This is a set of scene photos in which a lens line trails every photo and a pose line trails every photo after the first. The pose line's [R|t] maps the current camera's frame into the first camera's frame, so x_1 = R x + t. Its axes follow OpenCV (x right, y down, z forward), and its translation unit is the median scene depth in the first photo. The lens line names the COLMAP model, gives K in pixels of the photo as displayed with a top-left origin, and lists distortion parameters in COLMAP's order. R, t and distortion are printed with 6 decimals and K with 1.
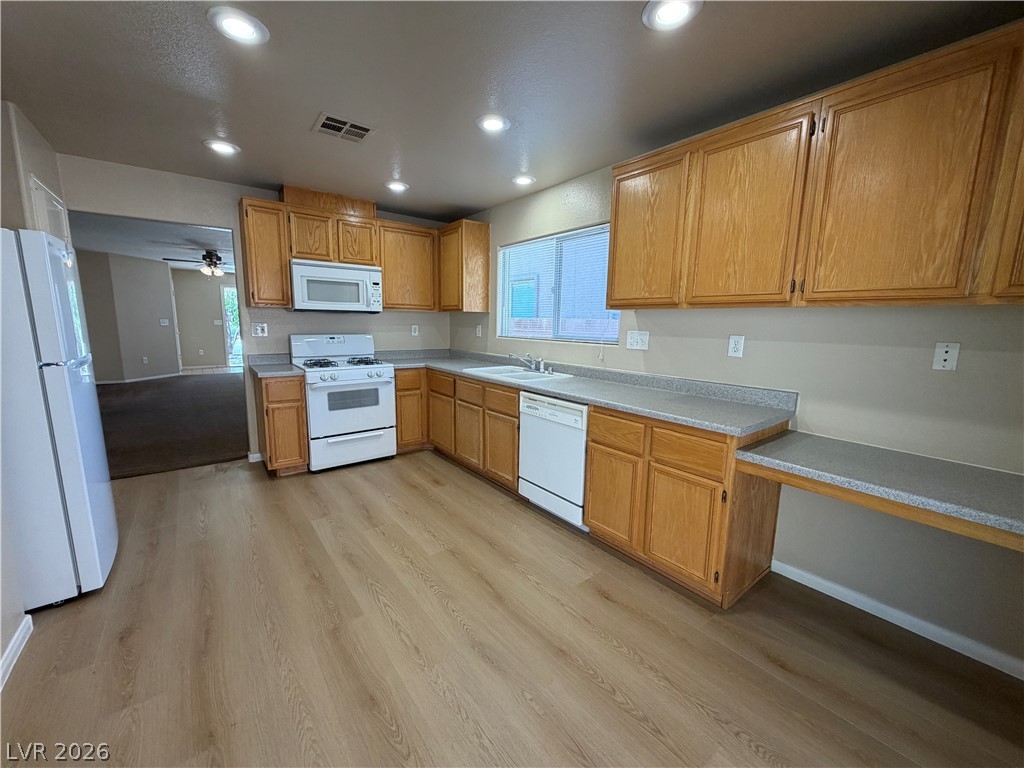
lens RADIAL K [[410.3, 0, 513.2], [0, 410.3, 385.1], [0, 0, 1]] dist [0.002925, -0.000271]
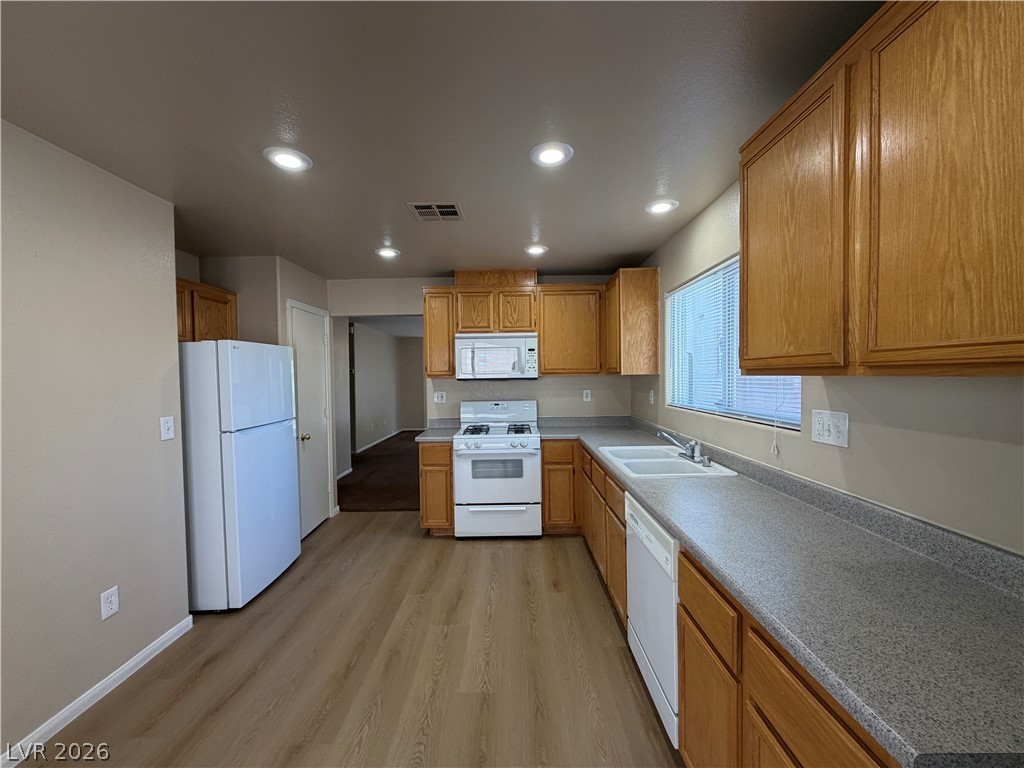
lens RADIAL K [[410.3, 0, 509.4], [0, 410.3, 384.5], [0, 0, 1]] dist [0.002925, -0.000271]
pose [[0.780662, -0.013919, -0.624798, 0.253833], [-0.068286, 0.991866, -0.107417, -0.063651], [0.621212, 0.126521, 0.773362, 0.251834]]
